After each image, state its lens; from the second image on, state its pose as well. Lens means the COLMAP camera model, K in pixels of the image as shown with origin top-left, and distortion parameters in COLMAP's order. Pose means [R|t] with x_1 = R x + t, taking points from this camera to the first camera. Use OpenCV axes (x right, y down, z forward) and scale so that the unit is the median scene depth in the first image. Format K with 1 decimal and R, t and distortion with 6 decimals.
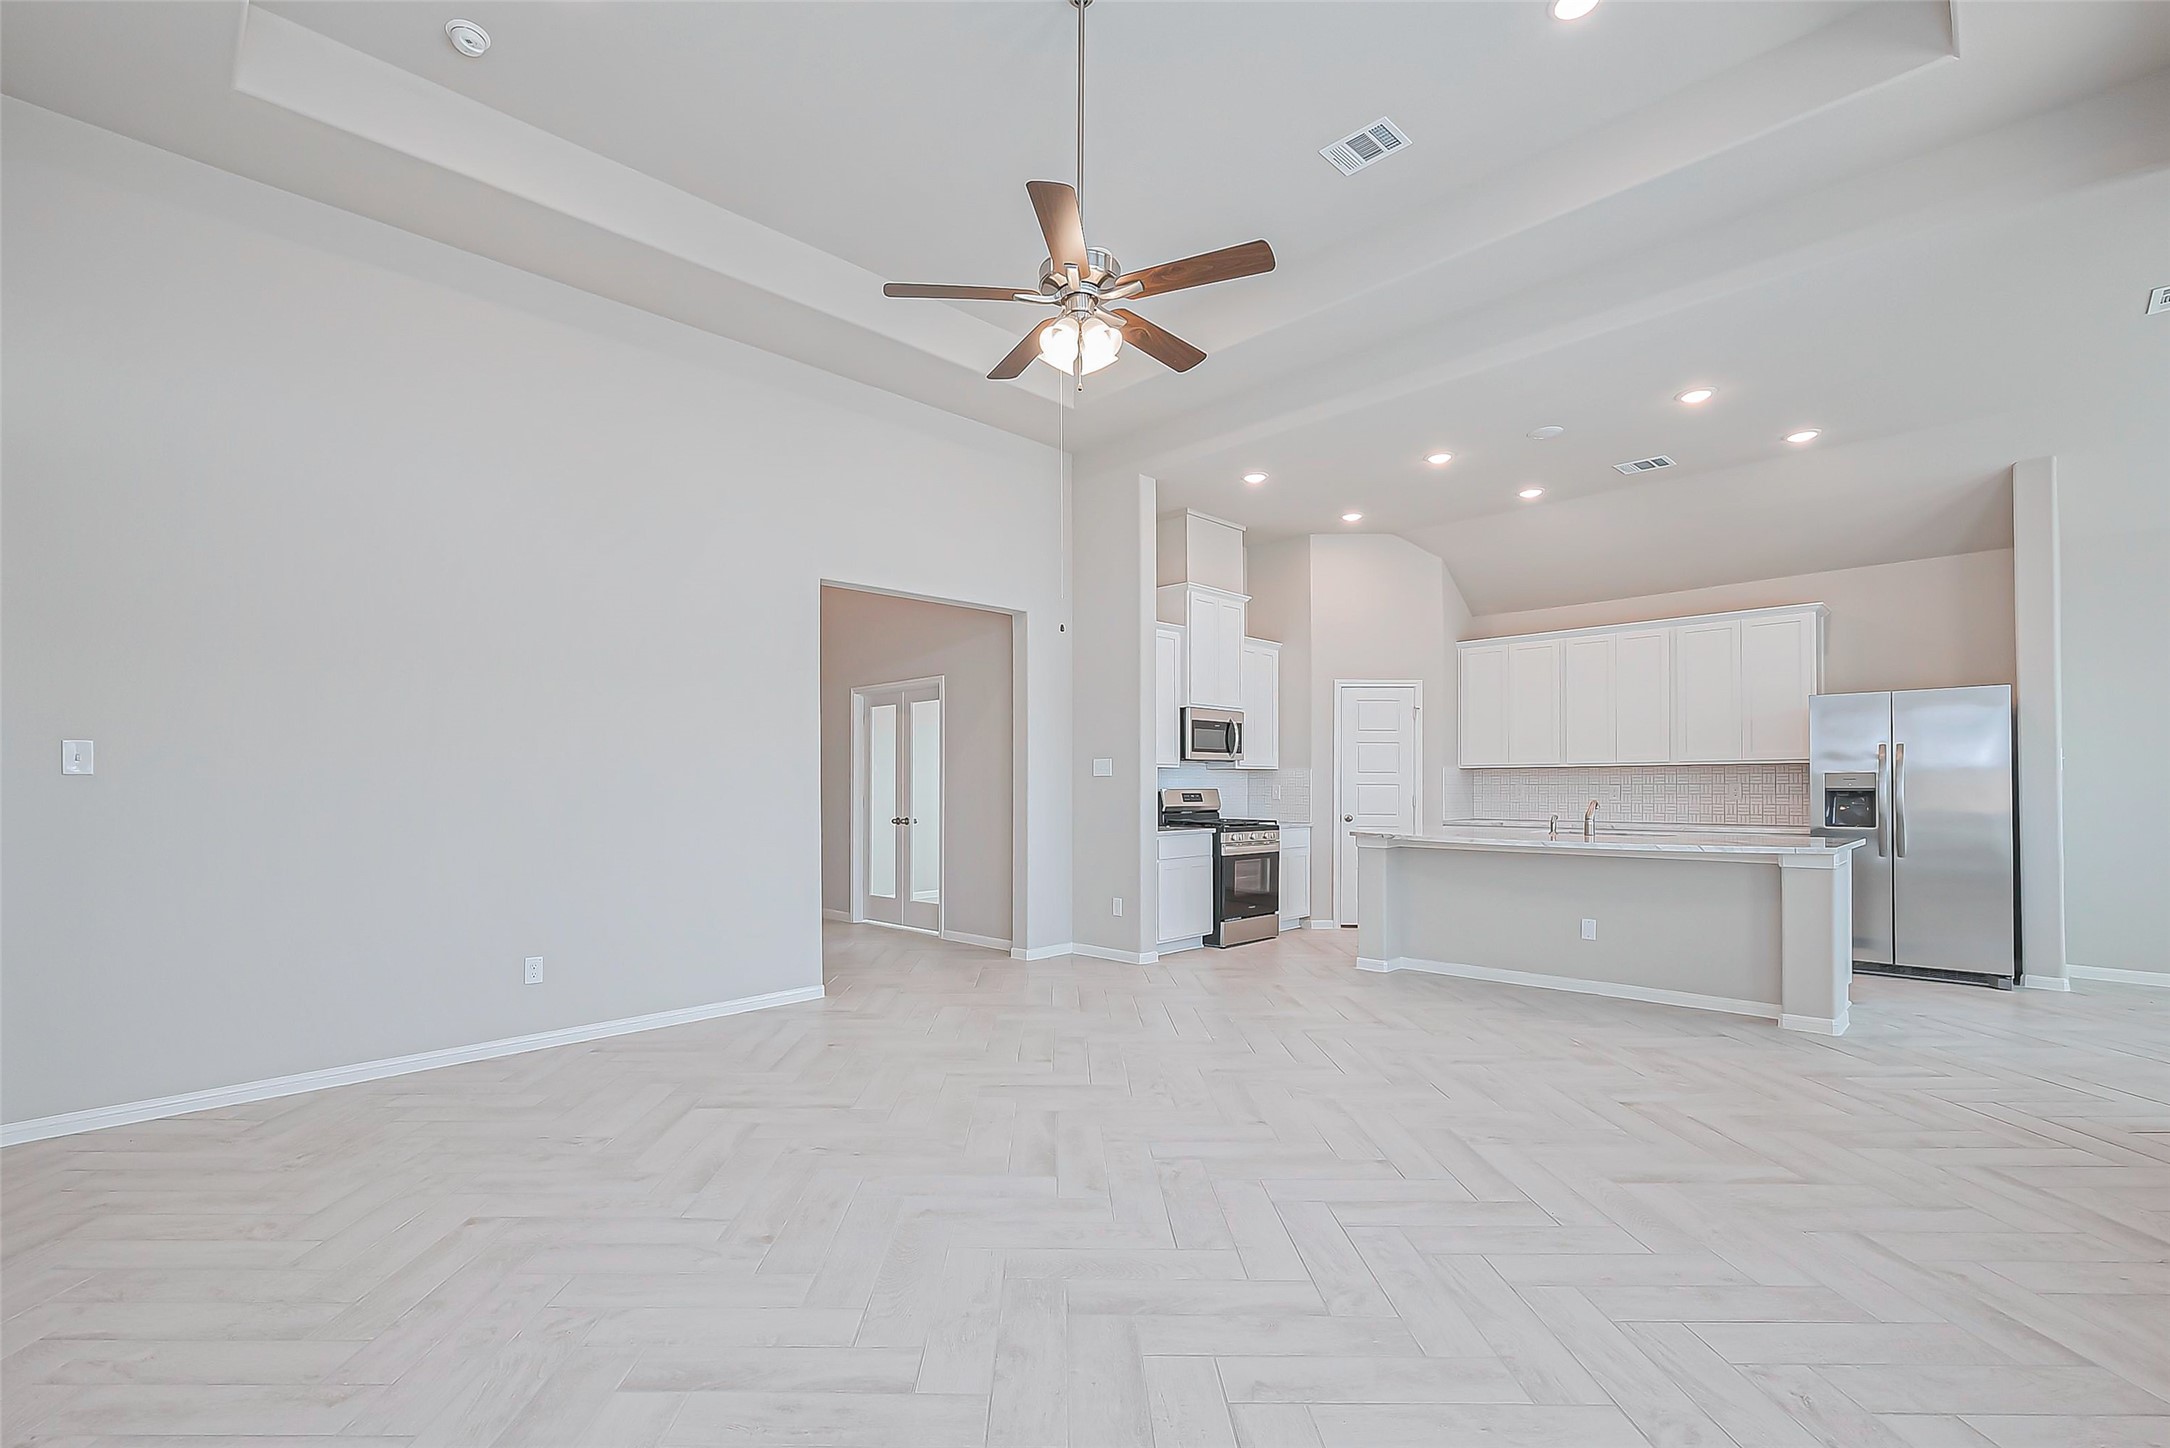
lens RADIAL K [[960.1, 0, 1030.4], [0, 960.1, 781.2], [0, 0, 1]] dist [-0.000237, -0.000088]
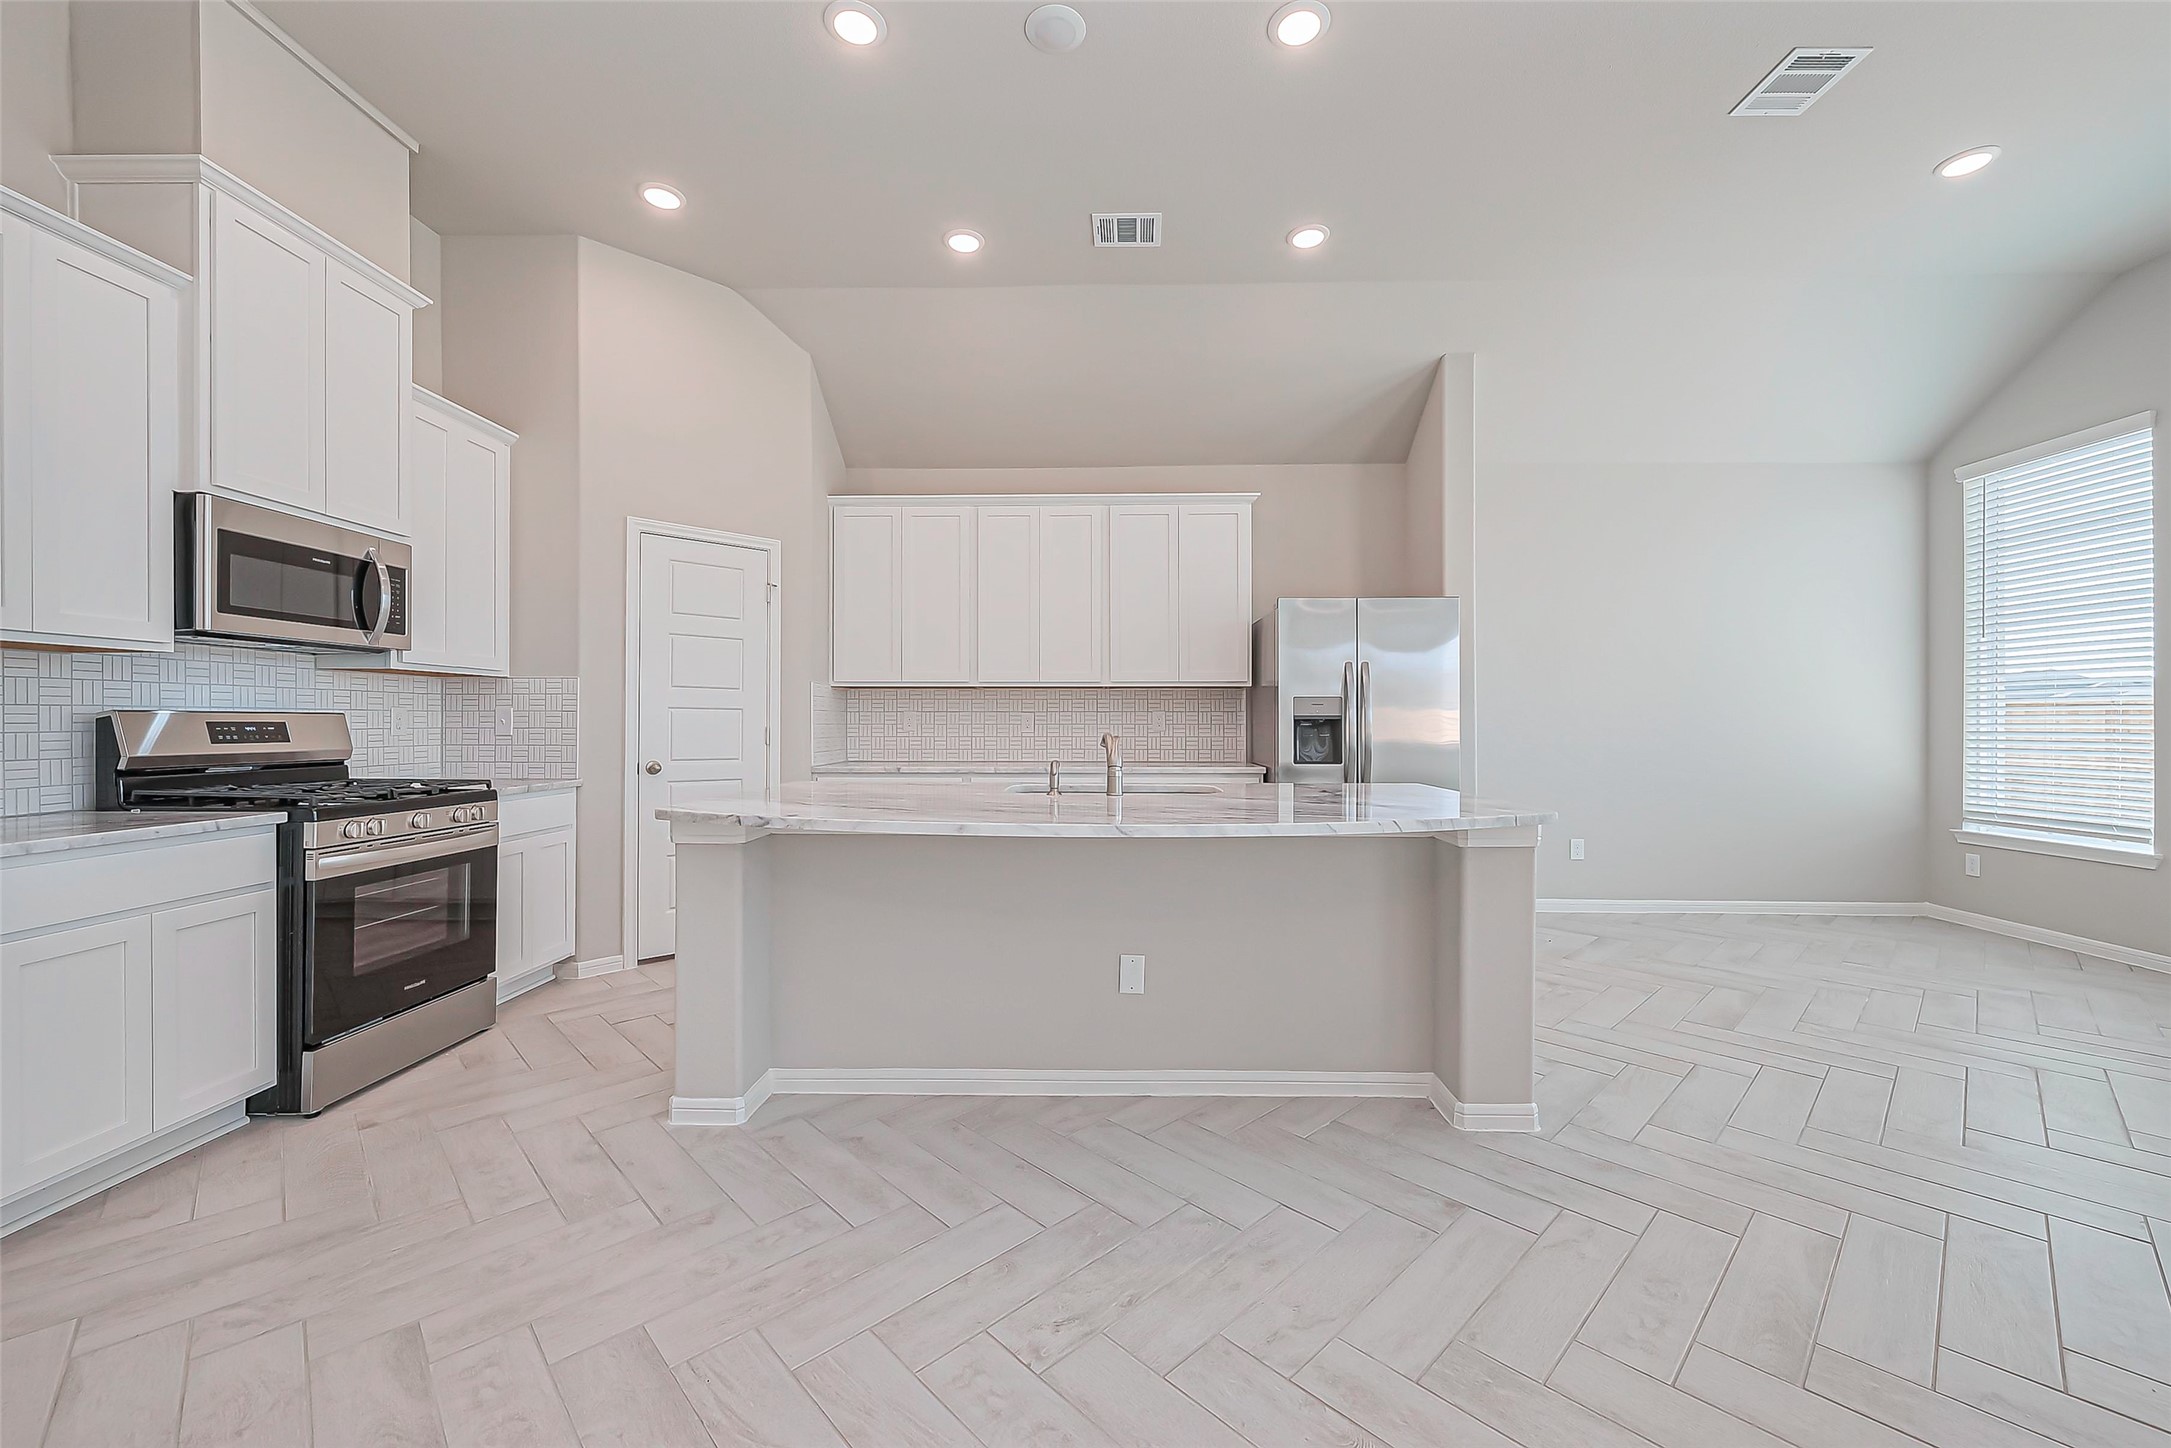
lens RADIAL K [[858.9, 0, 1087.3], [0, 858.9, 723.0], [0, 0, 1]] dist [0.000858, 0.000371]
pose [[0.704963, 0.001581, 0.709243, 0.186568], [-0.006262, 0.999972, 0.003995, 0.010551], [-0.709217, -0.007258, 0.704953, 0.564997]]
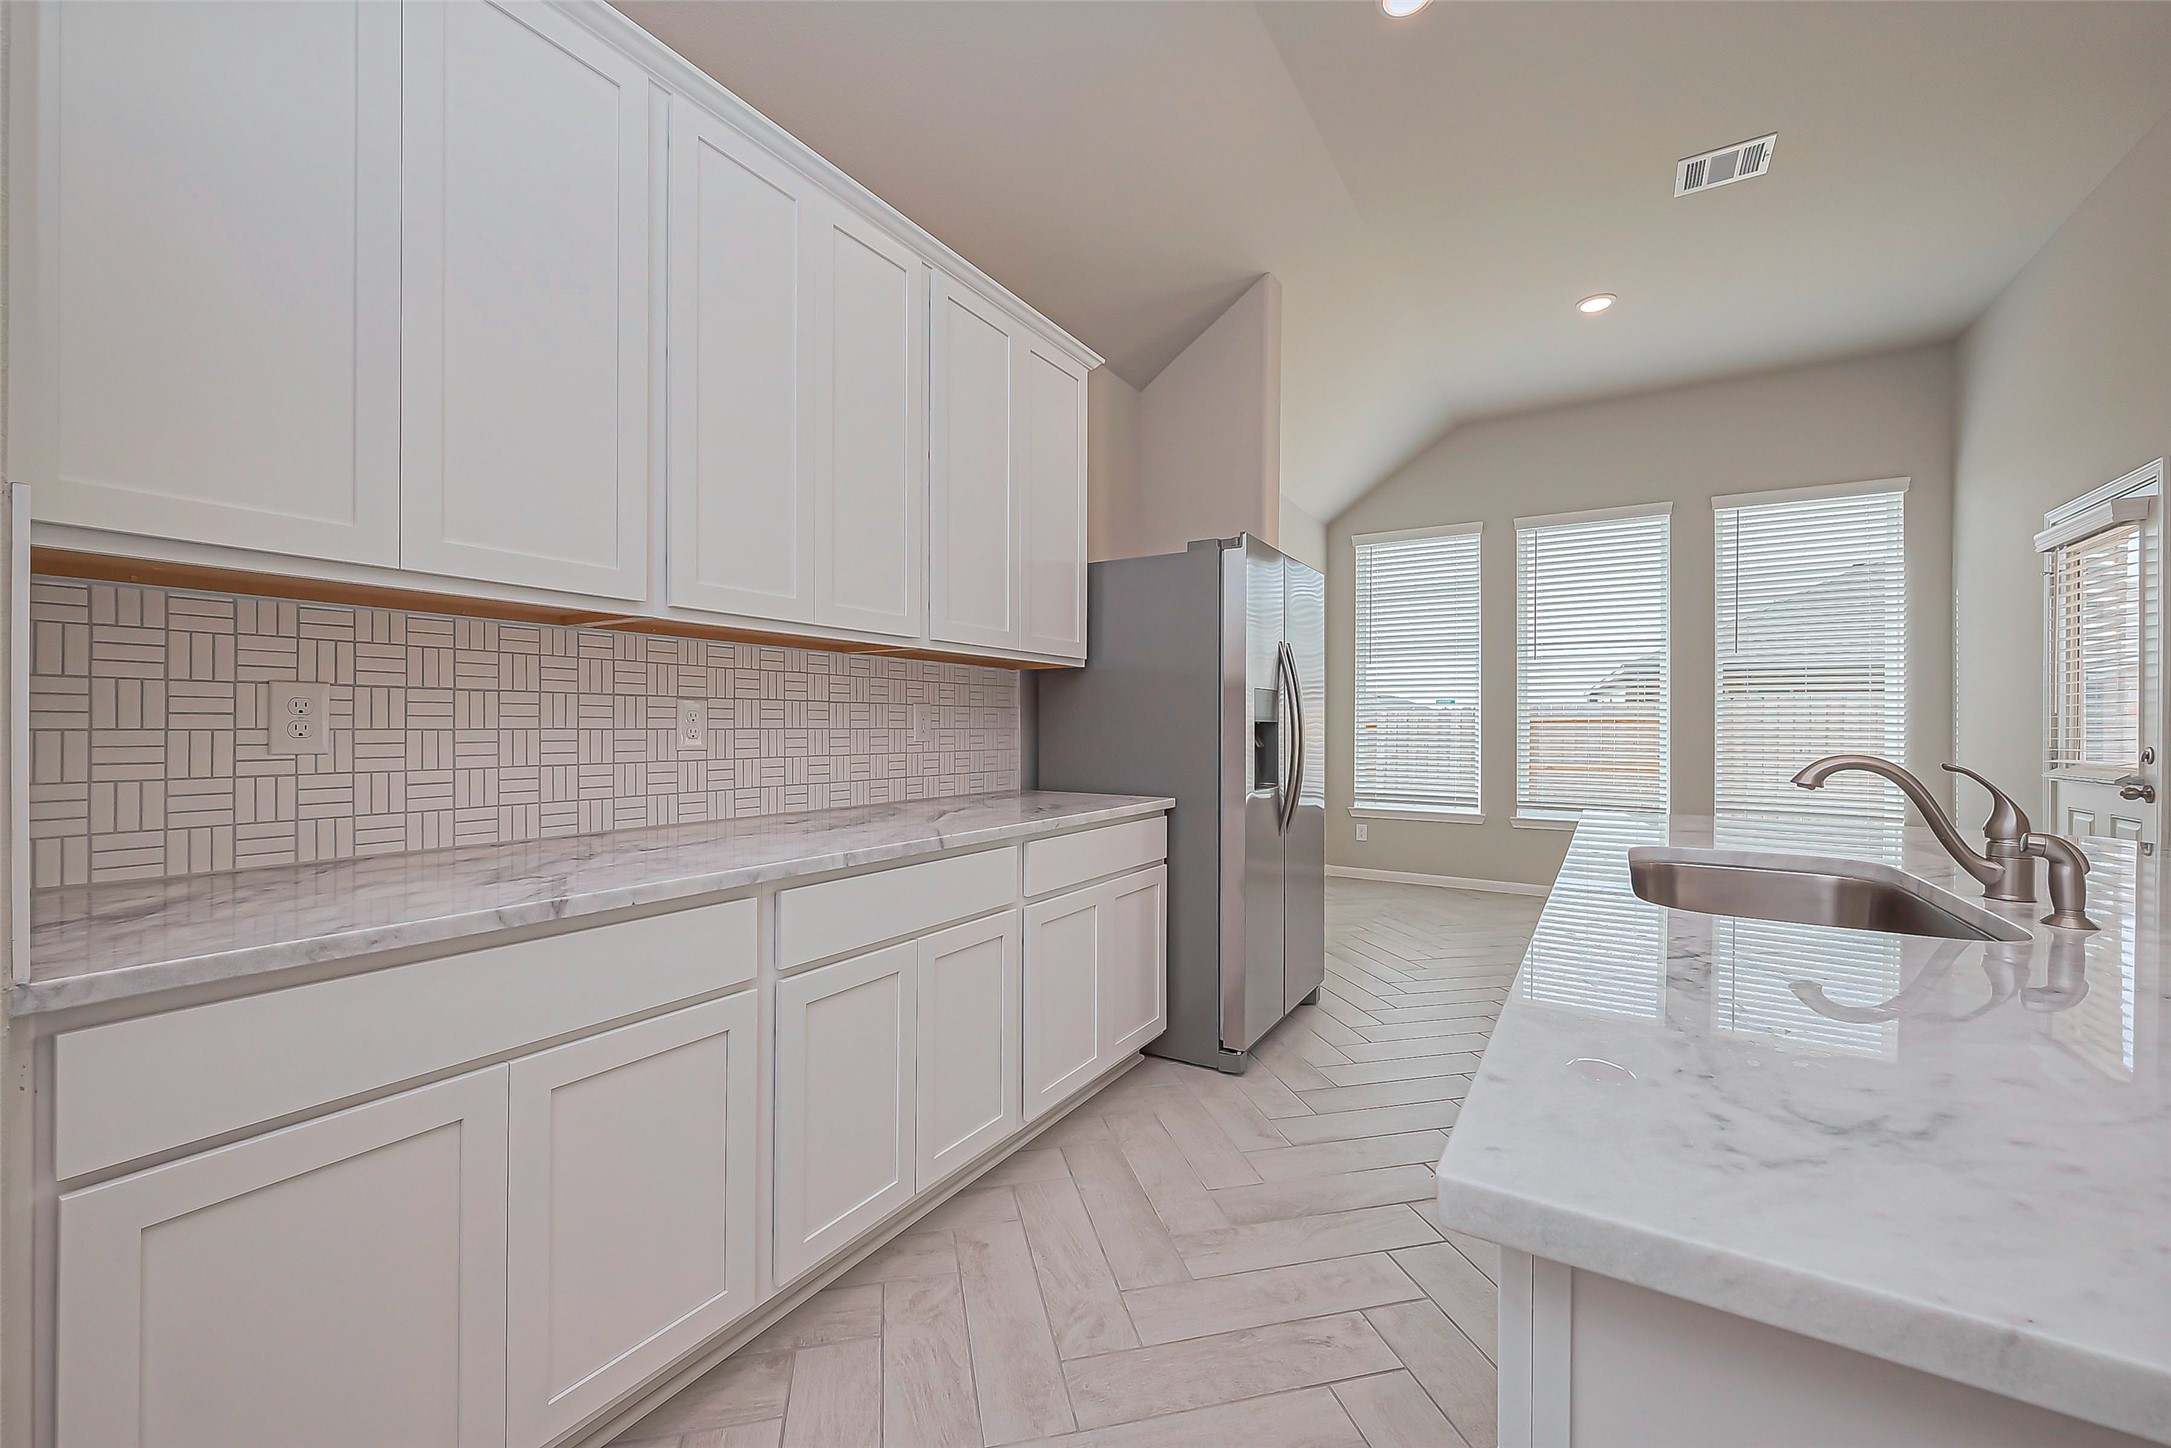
lens RADIAL K [[858.9, 0, 1081.6], [0, 858.9, 724.4], [0, 0, 1]] dist [0.000858, 0.000371]
pose [[-0.262781, -0.000620, 0.964855, 0.368379], [-0.013101, 0.999910, -0.002926, 0.012675], [-0.964766, -0.013410, -0.262766, 1.097629]]
